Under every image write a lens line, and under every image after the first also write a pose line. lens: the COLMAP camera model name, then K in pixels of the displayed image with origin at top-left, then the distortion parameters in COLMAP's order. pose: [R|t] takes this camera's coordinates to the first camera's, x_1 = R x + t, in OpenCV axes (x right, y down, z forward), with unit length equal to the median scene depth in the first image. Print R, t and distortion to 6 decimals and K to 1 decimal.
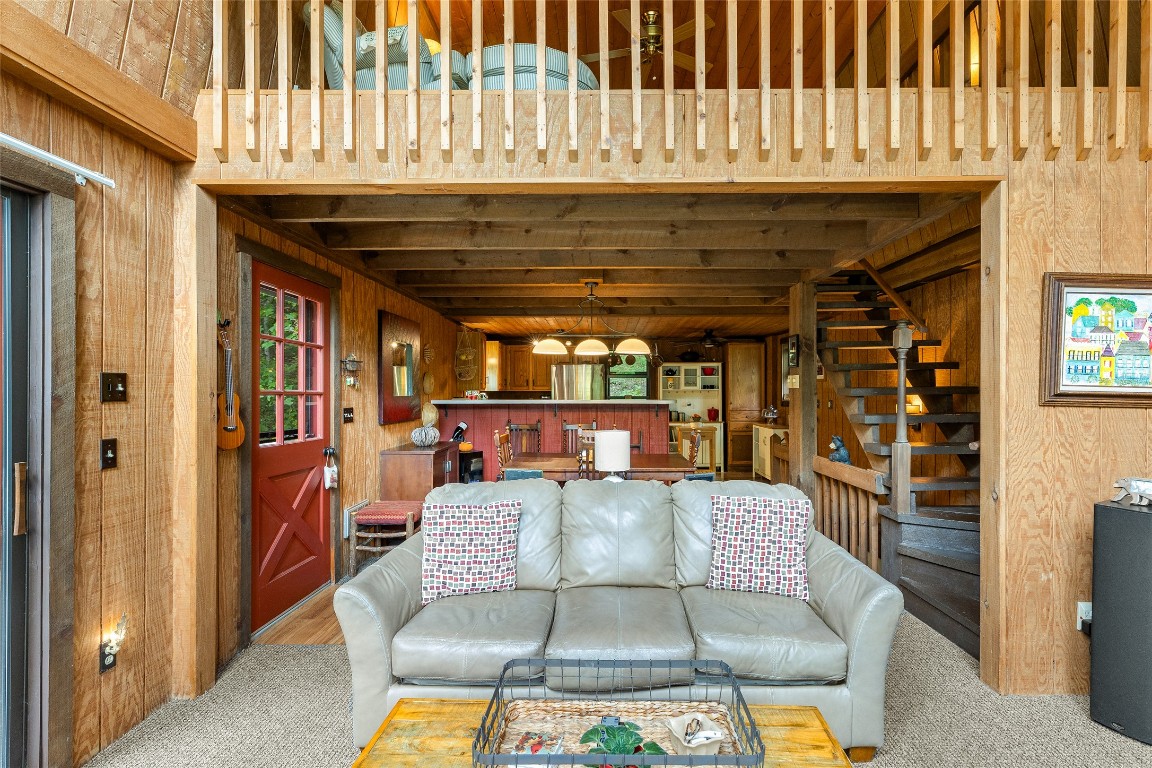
lens RADIAL K [[521.8, 0, 578.0], [0, 521.8, 388.2], [0, 0, 1]] dist [0.002807, 0.001497]
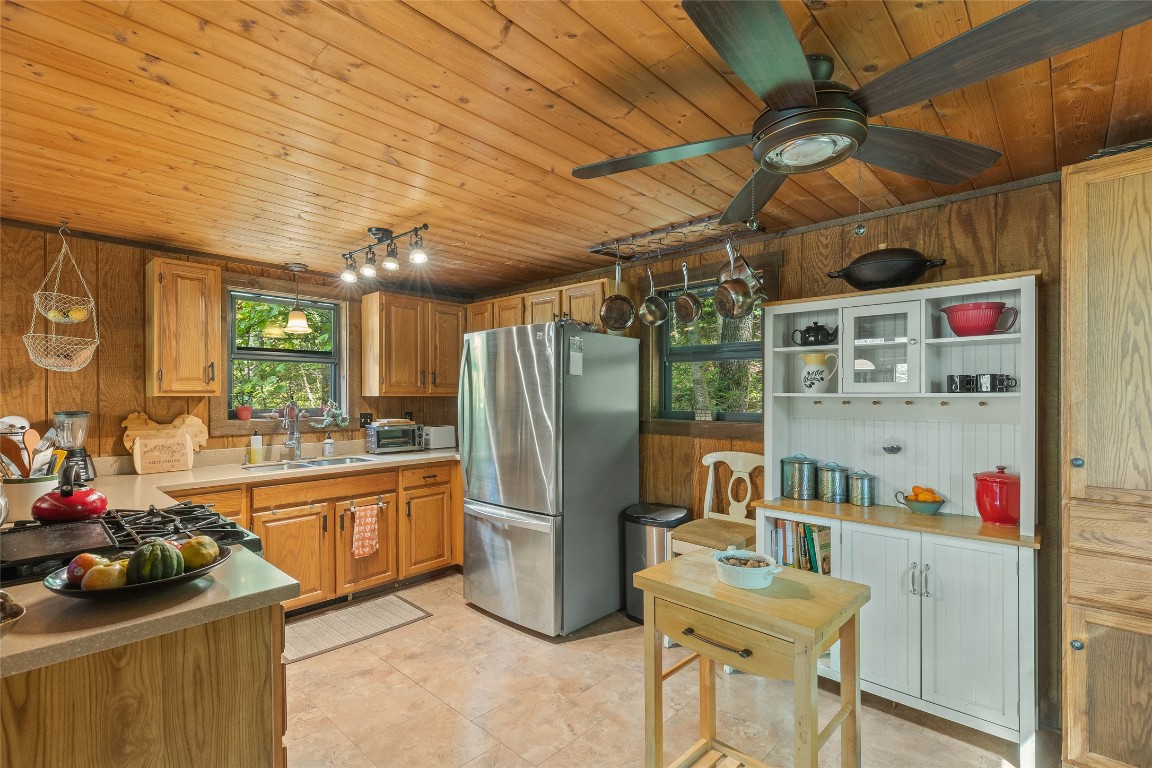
lens RADIAL K [[521.8, 0, 584.0], [0, 521.8, 394.7], [0, 0, 1]] dist [0.002807, 0.001497]
pose [[0.747018, 0.007455, -0.664762, 0.293056], [-0.002075, 0.999958, 0.008882, 0.000901], [0.664800, -0.005255, 0.747003, 0.743449]]
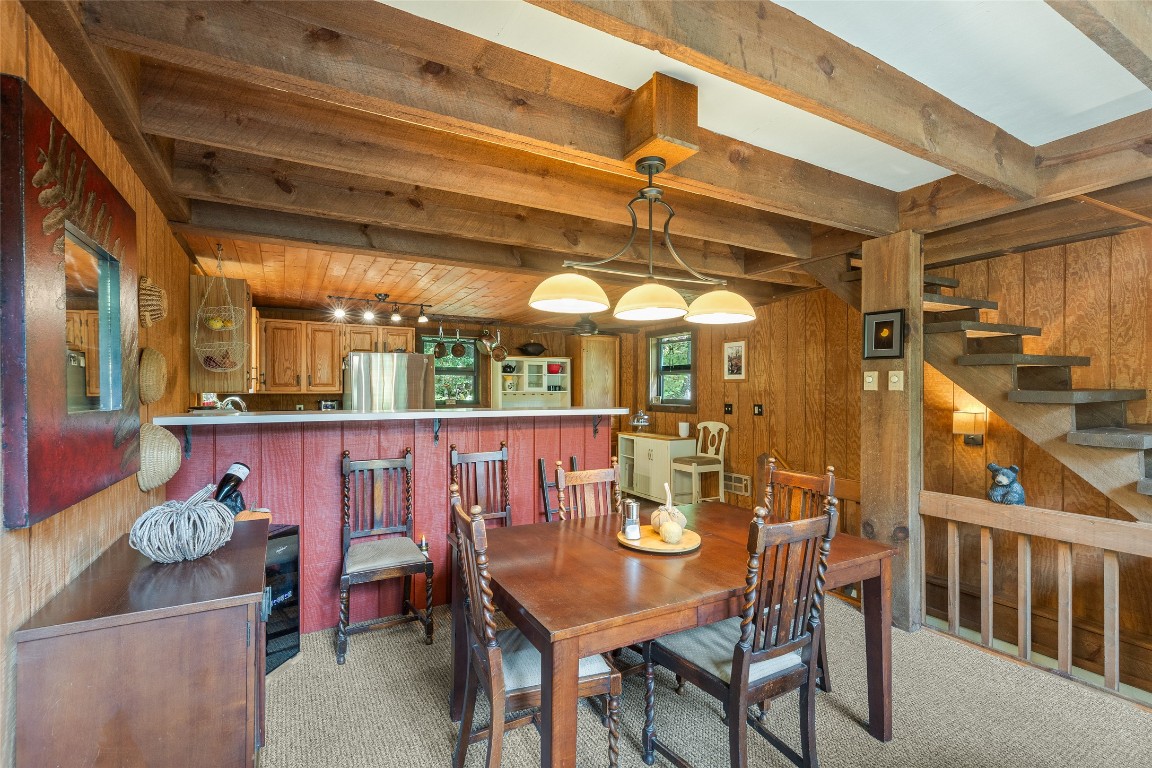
lens RADIAL K [[521.8, 0, 576.4], [0, 521.8, 390.3], [0, 0, 1]] dist [0.002807, 0.001497]
pose [[0.863762, 0.001709, 0.503898, -0.130843], [-0.002449, 0.999997, 0.000808, 0.000301], [-0.503895, -0.001932, 0.863763, 0.309325]]
